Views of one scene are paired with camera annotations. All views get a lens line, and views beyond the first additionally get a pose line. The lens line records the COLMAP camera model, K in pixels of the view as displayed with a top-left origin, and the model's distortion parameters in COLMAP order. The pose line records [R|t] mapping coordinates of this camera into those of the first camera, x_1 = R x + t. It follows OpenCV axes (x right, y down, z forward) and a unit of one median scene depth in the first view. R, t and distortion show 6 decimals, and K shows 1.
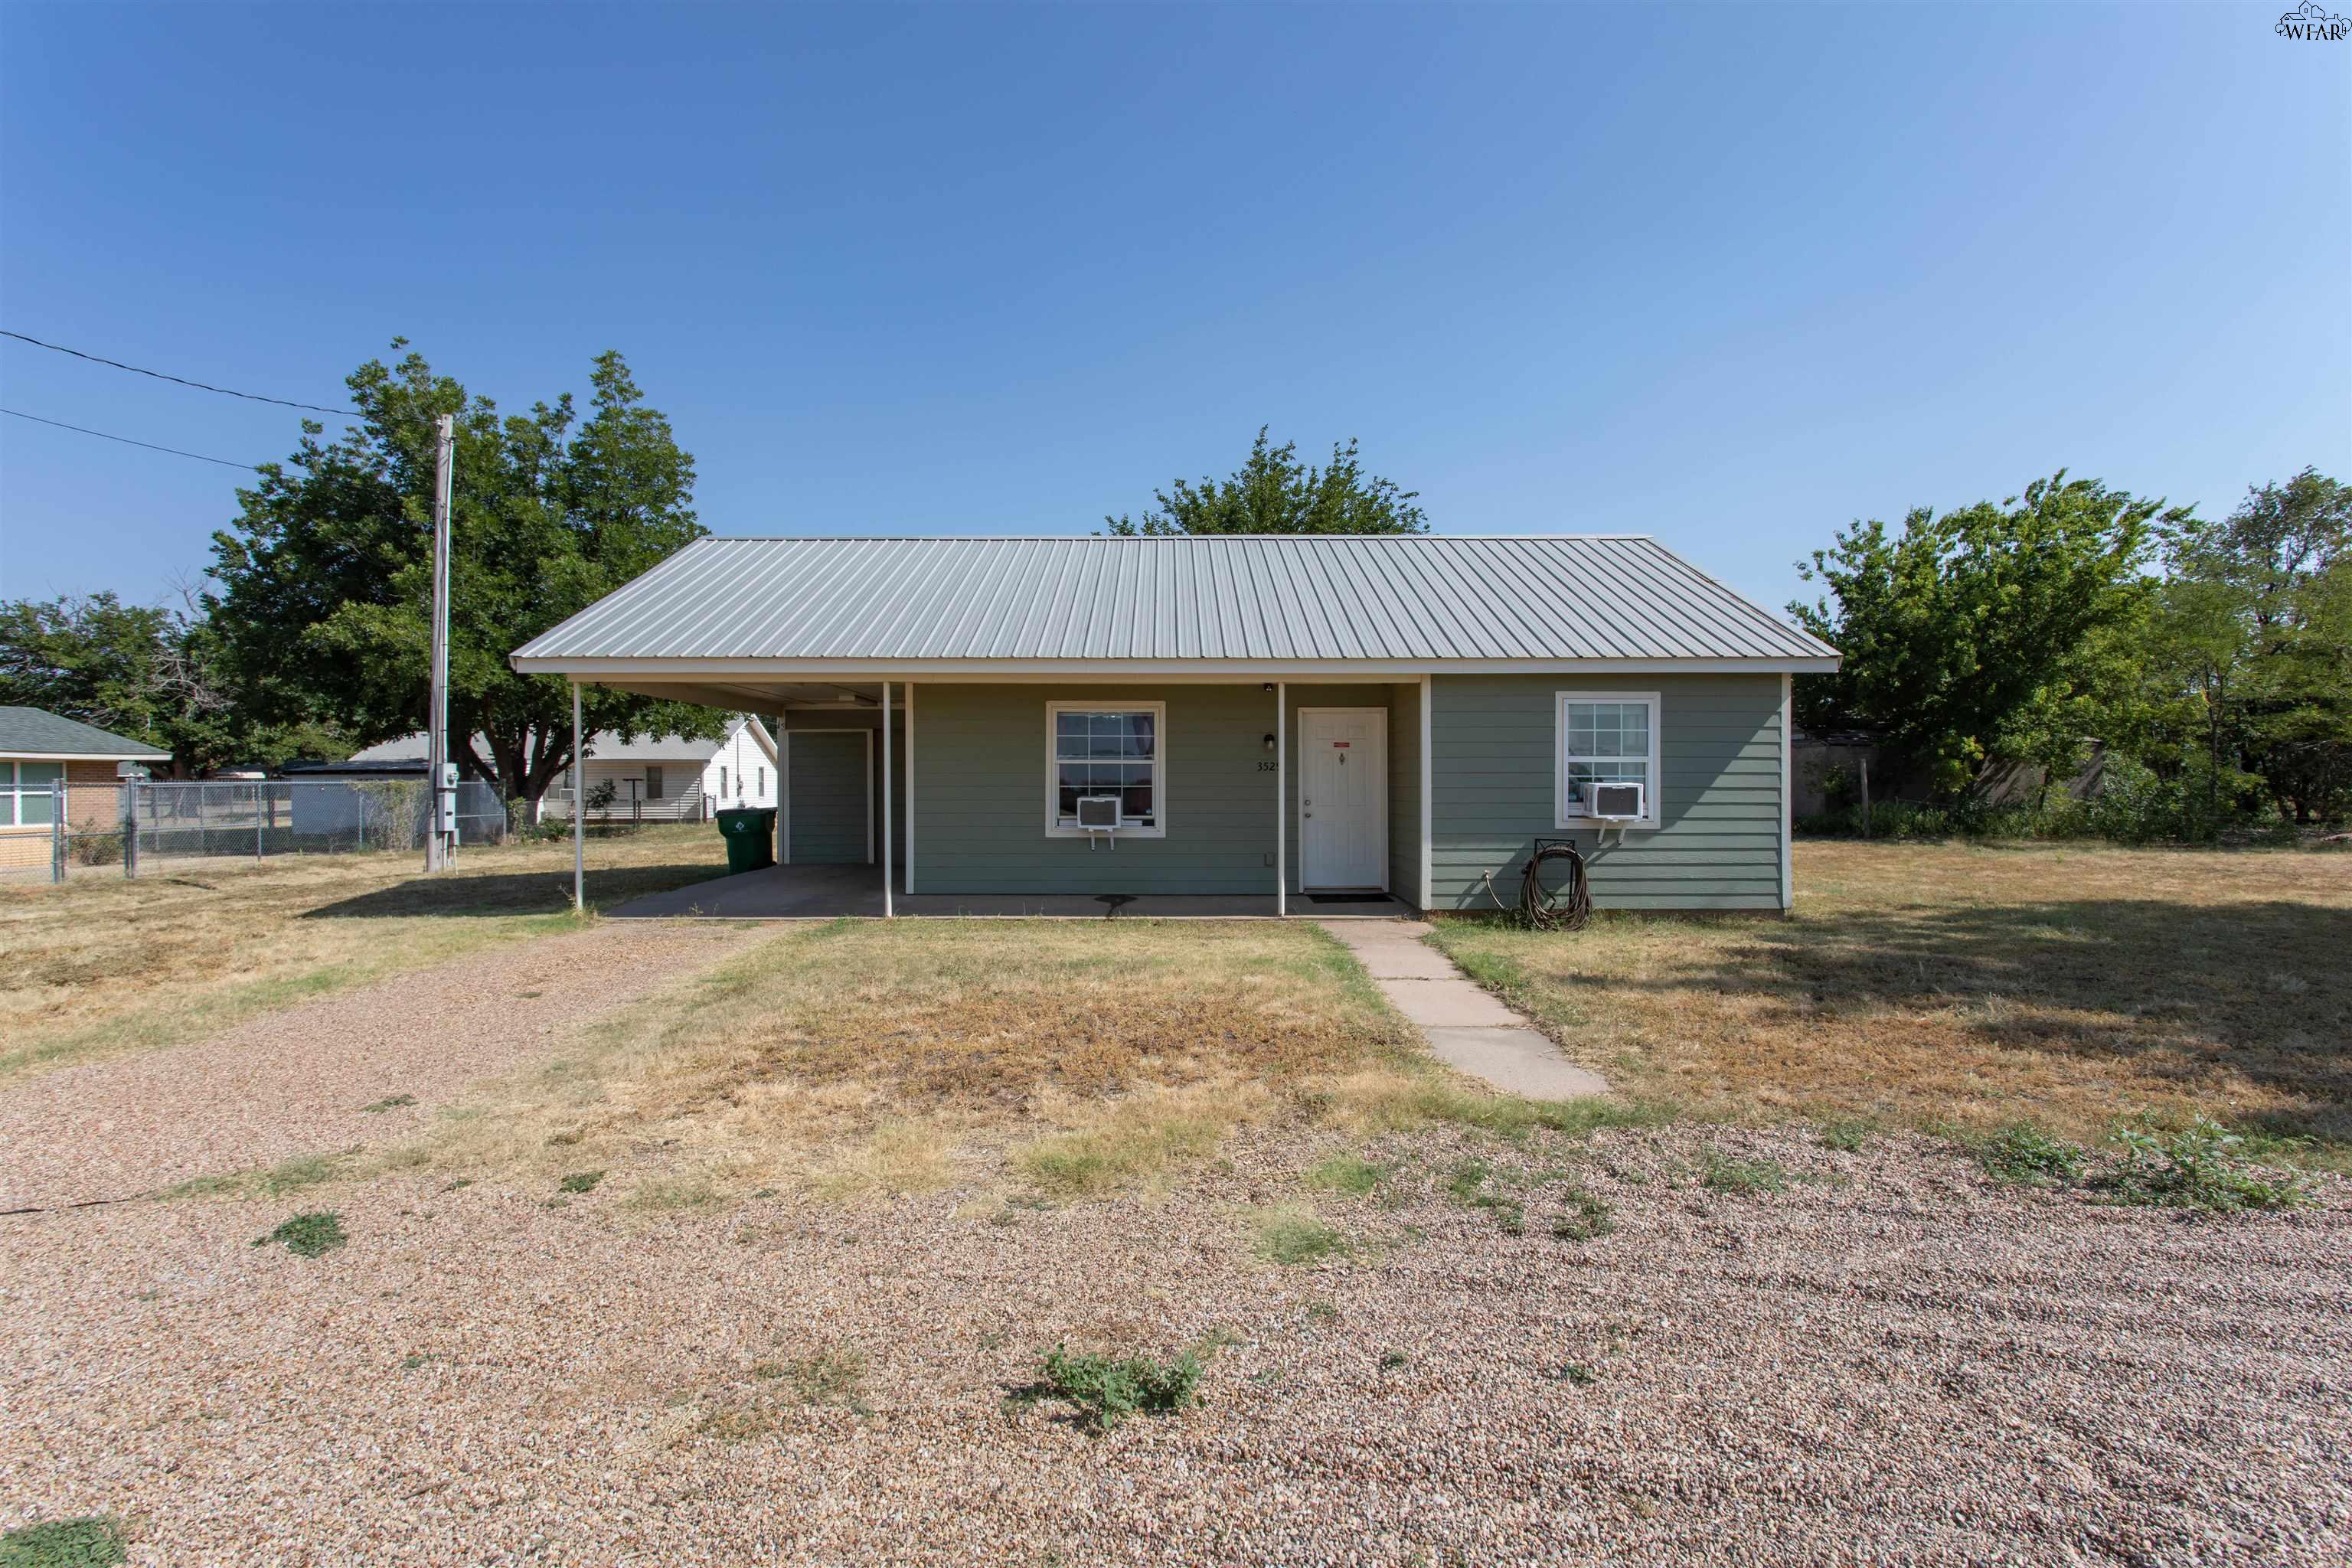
lens RADIAL K [[1115.1, 0, 1181.4], [0, 1115.1, 788.8], [0, 0, 1]] dist [-0.001169, 0.002626]
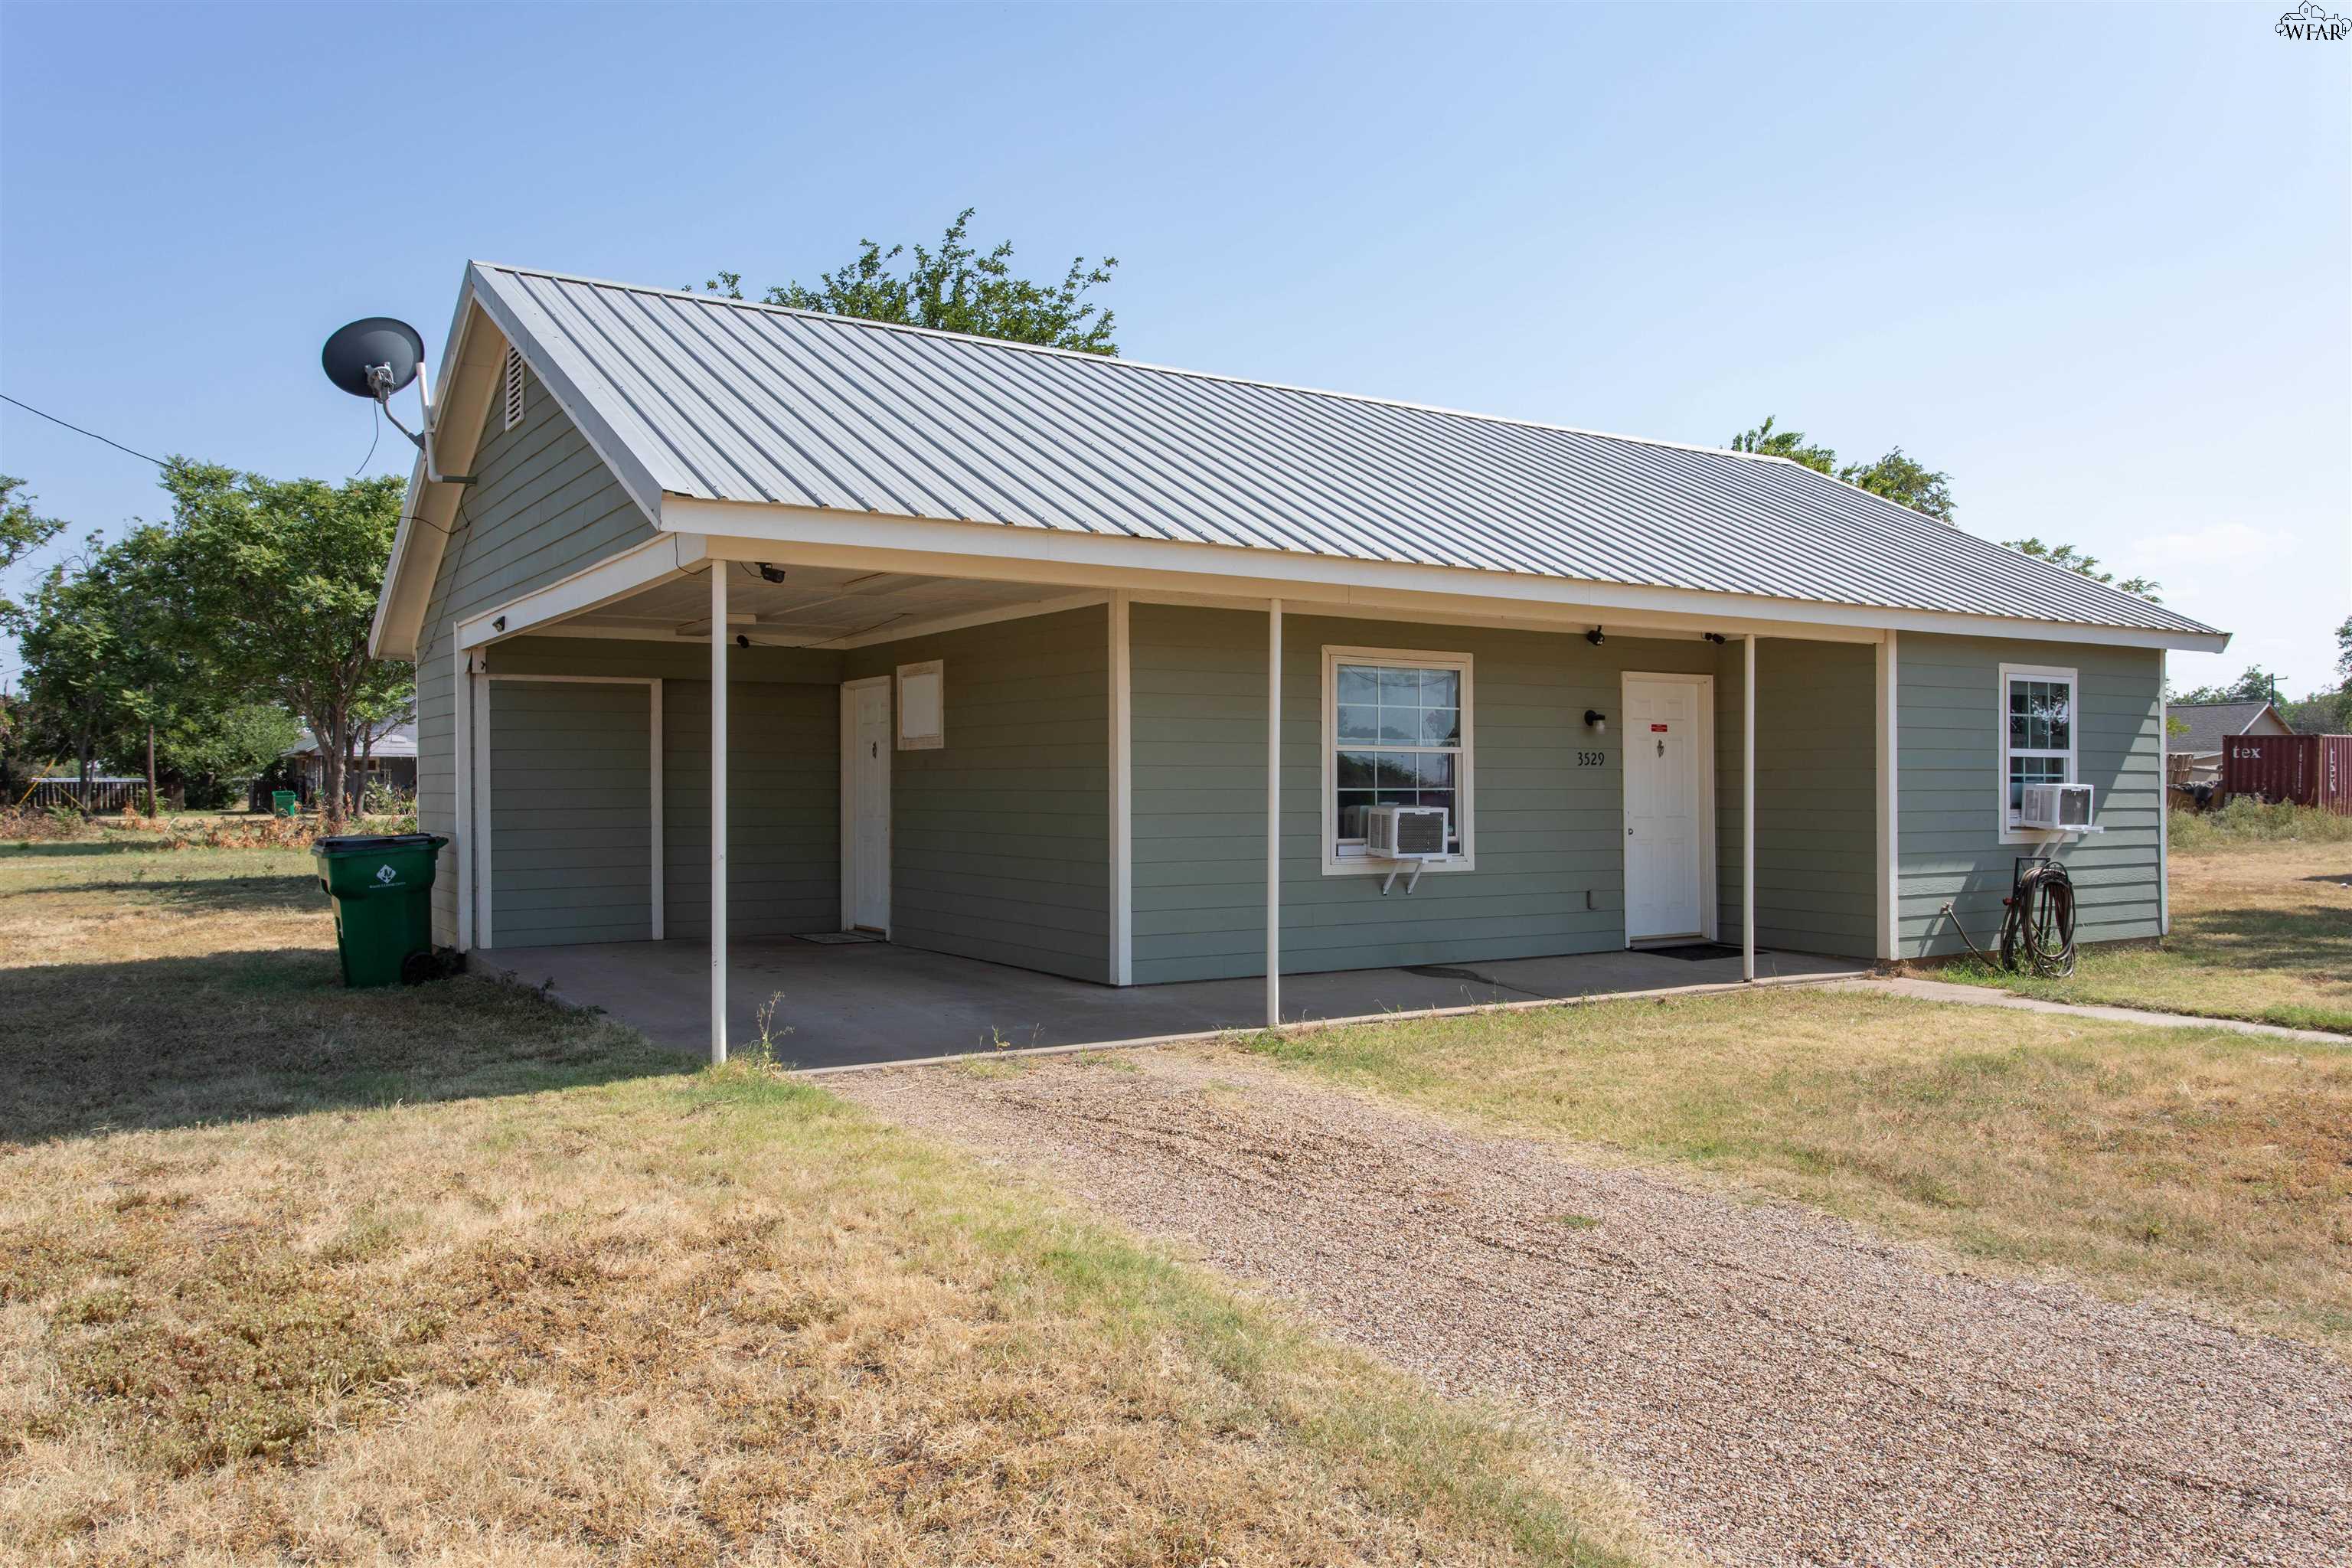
lens RADIAL K [[1681.4, 0, 1180.7], [0, 1681.4, 781.3], [0, 0, 1]] dist [0.010472, 0.001814]
pose [[0.854838, -0.000691, 0.518895, -0.729510], [0.003255, 0.999987, -0.004030, -0.004024], [-0.518885, 0.005134, 0.854829, 0.306667]]
